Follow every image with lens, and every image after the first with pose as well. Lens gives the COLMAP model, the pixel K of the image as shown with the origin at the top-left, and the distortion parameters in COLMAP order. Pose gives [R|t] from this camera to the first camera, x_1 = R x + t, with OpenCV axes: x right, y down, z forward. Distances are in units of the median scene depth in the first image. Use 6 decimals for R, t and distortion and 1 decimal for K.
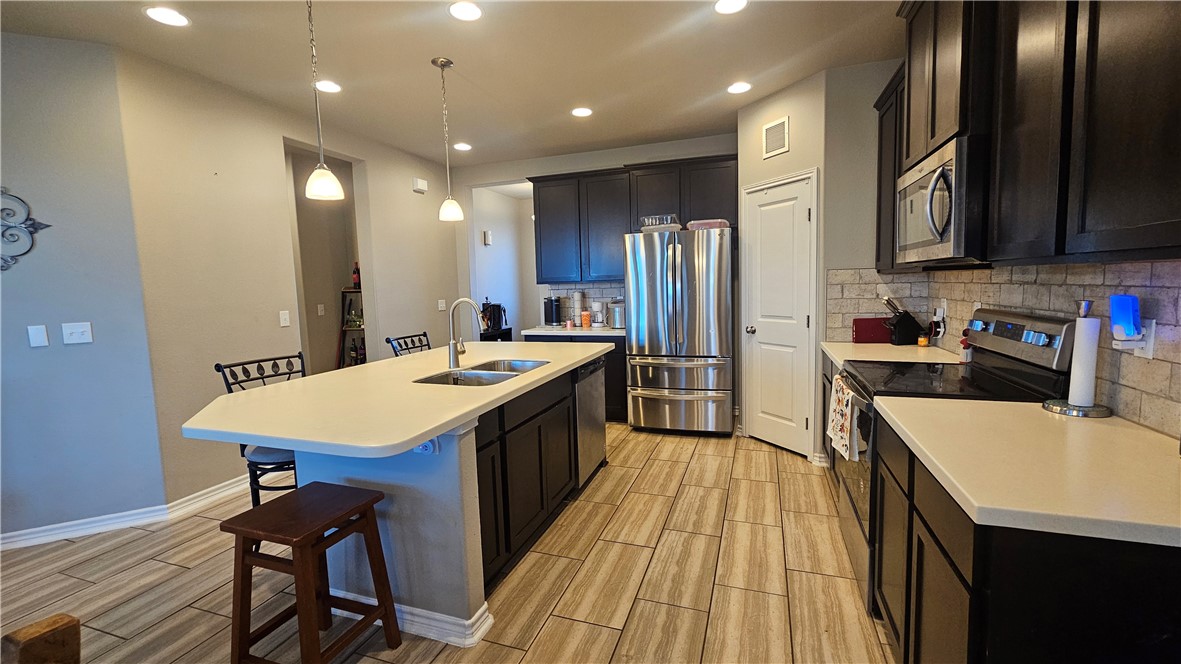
lens RADIAL K [[485.0, 0, 591.0], [0, 485.0, 328.2], [0, 0, 1]] dist [0.000016, -0.000192]
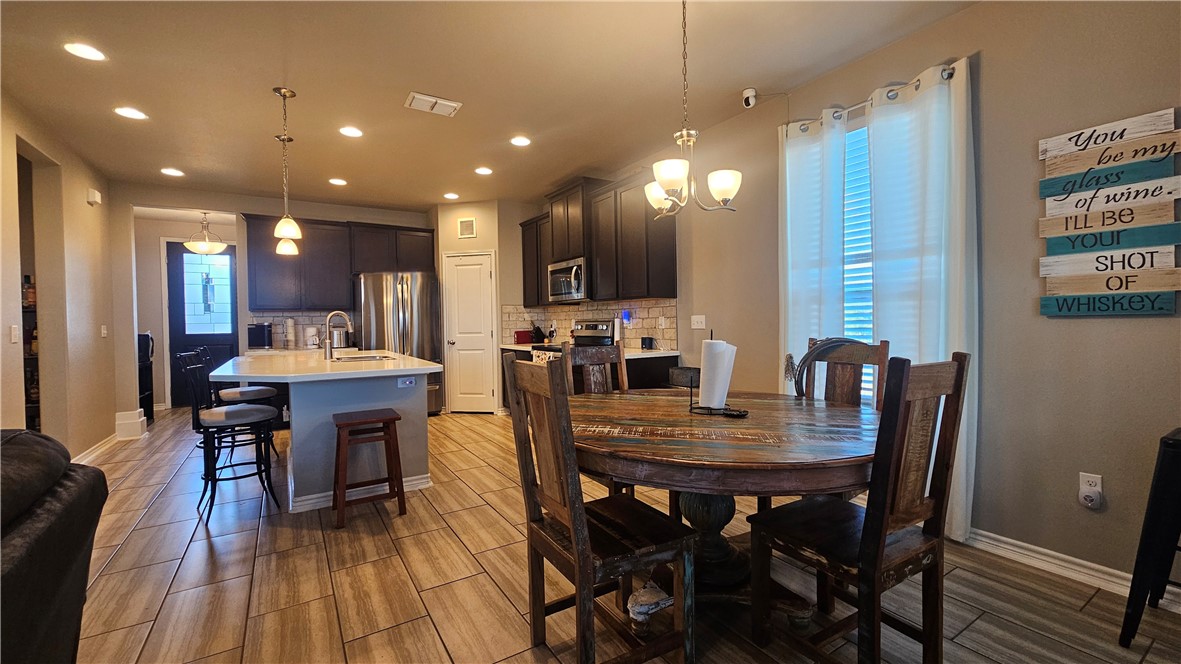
lens RADIAL K [[485.0, 0, 591.0], [0, 485.0, 328.2], [0, 0, 1]] dist [0.000016, -0.000192]
pose [[0.626692, 0.006563, 0.779239, -1.284721], [0.070252, 0.995417, -0.064882, 0.192738], [-0.776094, 0.095404, 0.623359, -0.703075]]
